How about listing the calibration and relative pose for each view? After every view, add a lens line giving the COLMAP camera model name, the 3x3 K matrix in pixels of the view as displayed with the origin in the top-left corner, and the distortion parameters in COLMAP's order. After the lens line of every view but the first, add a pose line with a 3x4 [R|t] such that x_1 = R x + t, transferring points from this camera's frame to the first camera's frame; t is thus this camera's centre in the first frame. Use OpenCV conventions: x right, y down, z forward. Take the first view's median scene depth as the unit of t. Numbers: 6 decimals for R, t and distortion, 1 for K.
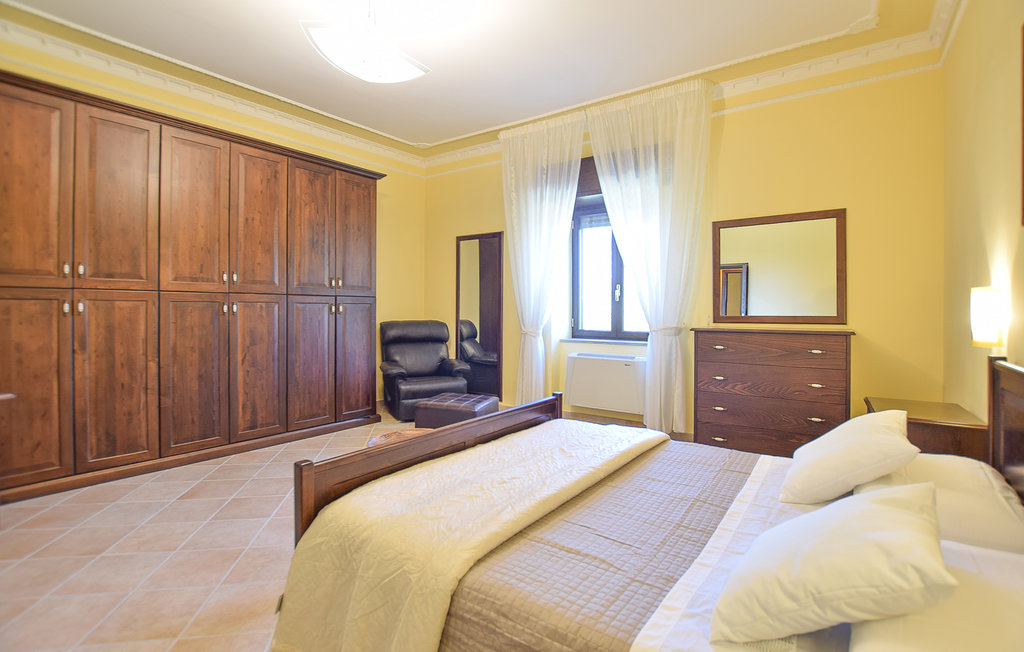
lens RADIAL K [[484.8, 0, 502.1], [0, 484.8, 311.5], [0, 0, 1]] dist [0.000466, 0.000085]
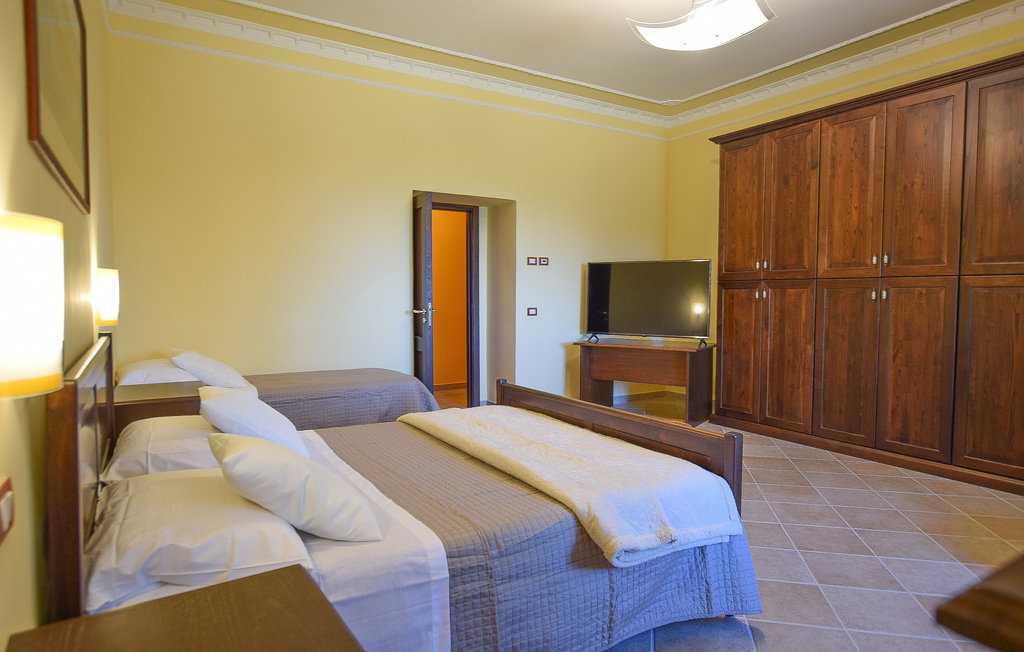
lens RADIAL K [[591.9, 0, 512.1], [0, 591.9, 323.2], [0, 0, 1]] dist [-0.003388, -0.000895]
pose [[-0.355572, 0.039771, -0.933802, 0.705857], [-0.009125, 0.998899, 0.046018, 0.001334], [0.934604, 0.024884, -0.354817, 0.797637]]
